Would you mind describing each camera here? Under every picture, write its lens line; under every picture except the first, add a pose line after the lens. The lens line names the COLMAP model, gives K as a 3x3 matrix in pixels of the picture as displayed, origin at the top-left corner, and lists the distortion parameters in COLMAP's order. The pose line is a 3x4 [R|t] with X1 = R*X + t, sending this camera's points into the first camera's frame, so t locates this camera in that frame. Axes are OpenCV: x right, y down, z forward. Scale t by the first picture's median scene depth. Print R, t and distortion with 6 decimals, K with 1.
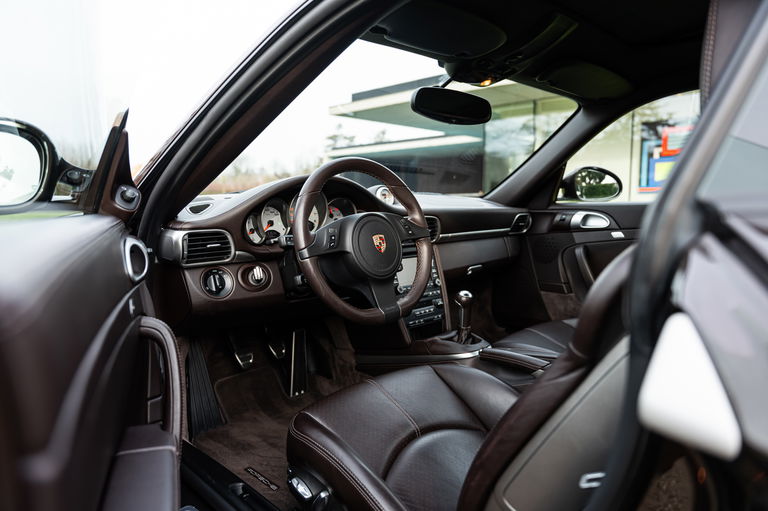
lens RADIAL K [[513.8, 0, 384.0], [0, 513.8, 255.5], [0, 0, 1]] dist [0.001400, 0.000128]
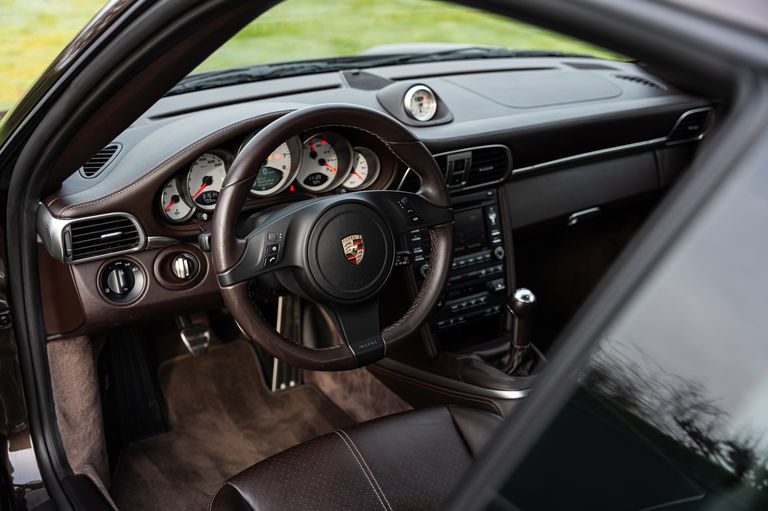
lens RADIAL K [[957.9, 0, 384.0], [0, 957.9, 255.5], [0, 0, 1]] dist [-0.001682, -0.009495]
pose [[0.980405, 0.084927, -0.177743, 0.224193], [-0.034878, 0.962875, 0.267686, -0.313128], [0.193878, -0.256242, 0.946970, -0.115891]]
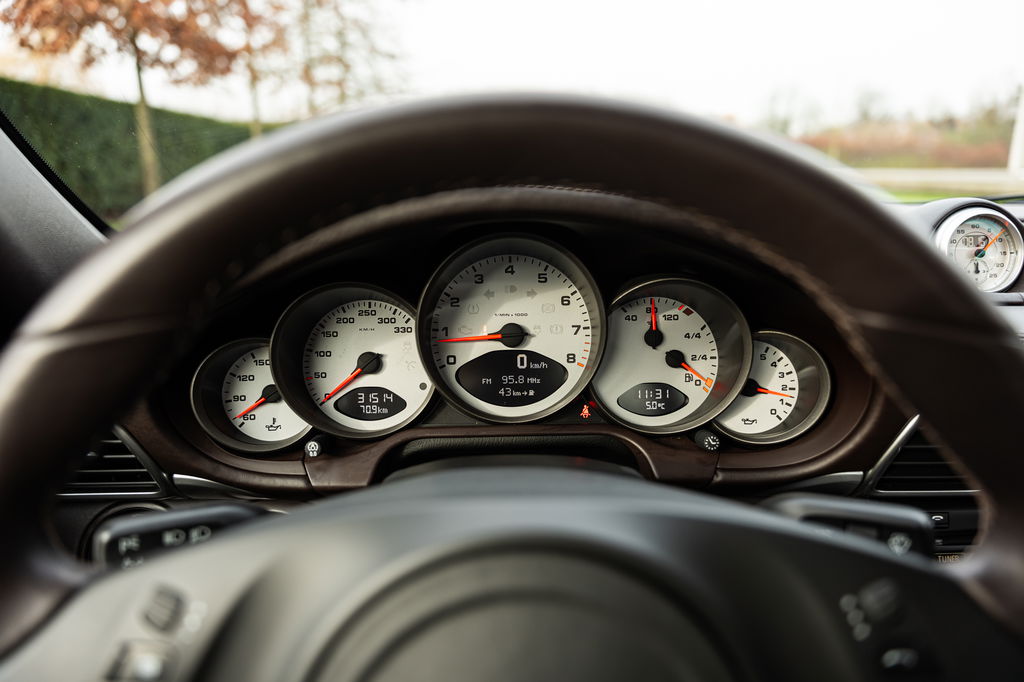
lens RADIAL K [[664.9, 0, 512.0], [0, 664.9, 341.0], [0, 0, 1]] dist [-0.000059, 0.000064]
pose [[0.736311, 0.158002, -0.657937, 0.068312], [-0.068840, 0.984802, 0.159457, -0.141790], [0.673132, -0.072118, 0.735997, 0.825622]]
